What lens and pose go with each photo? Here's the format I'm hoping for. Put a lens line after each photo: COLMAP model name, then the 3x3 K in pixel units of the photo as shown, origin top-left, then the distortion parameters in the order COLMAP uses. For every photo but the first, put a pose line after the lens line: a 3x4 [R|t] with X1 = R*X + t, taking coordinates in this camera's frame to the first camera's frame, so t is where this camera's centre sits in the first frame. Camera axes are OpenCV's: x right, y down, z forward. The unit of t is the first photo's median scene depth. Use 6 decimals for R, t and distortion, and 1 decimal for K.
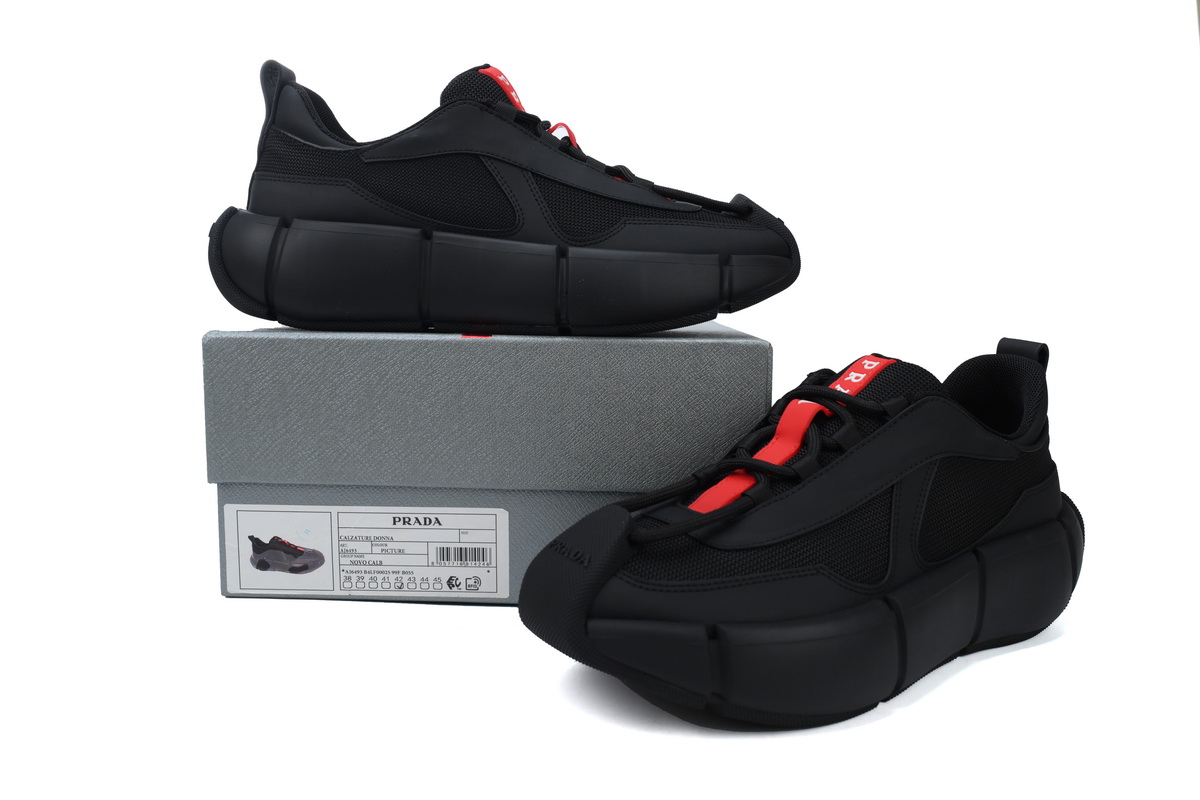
lens RADIAL K [[930.5, 0, 596.2], [0, 930.5, 390.2], [0, 0, 1]] dist [-0.026636, -0.000641]
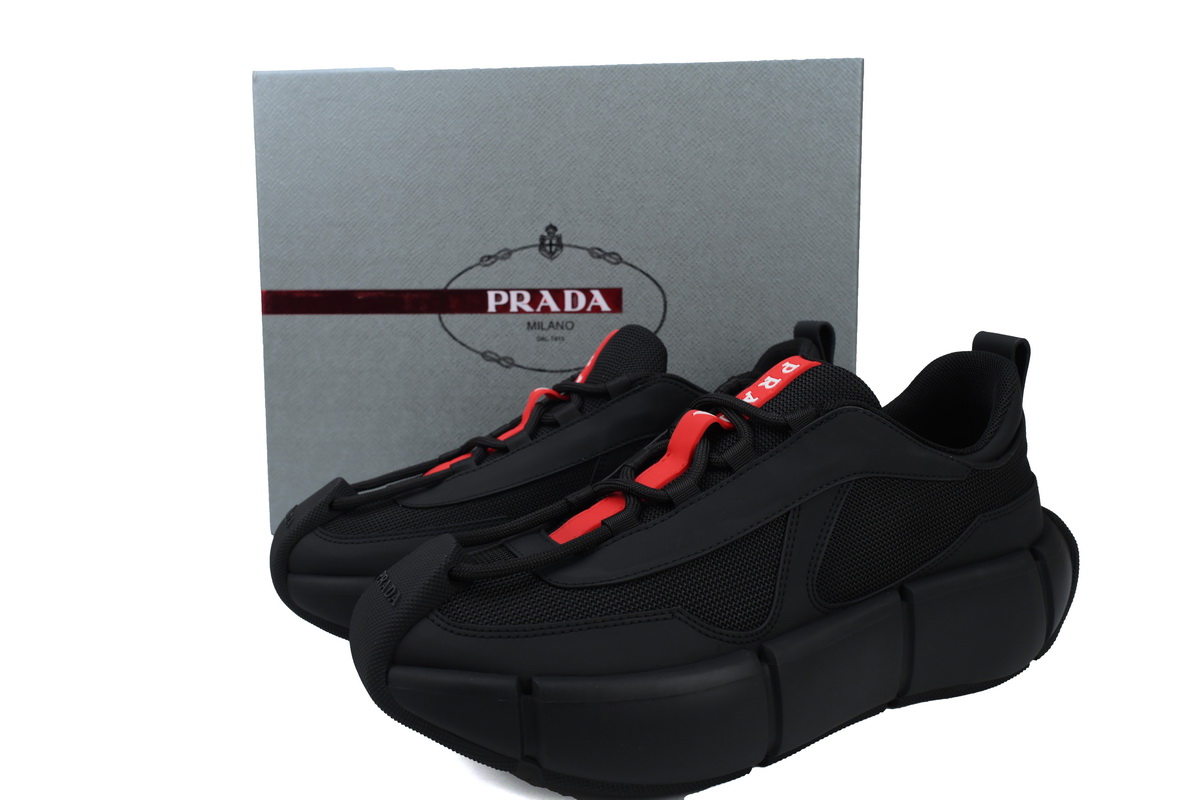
lens RADIAL K [[930.5, 0, 604.0], [0, 930.5, 410.4], [0, 0, 1]] dist [-0.026636, -0.000641]
pose [[0.990385, -0.006517, -0.138185, 0.272916], [0.011446, 0.999325, 0.034902, -0.022791], [0.137865, -0.036148, 0.989791, 0.136995]]
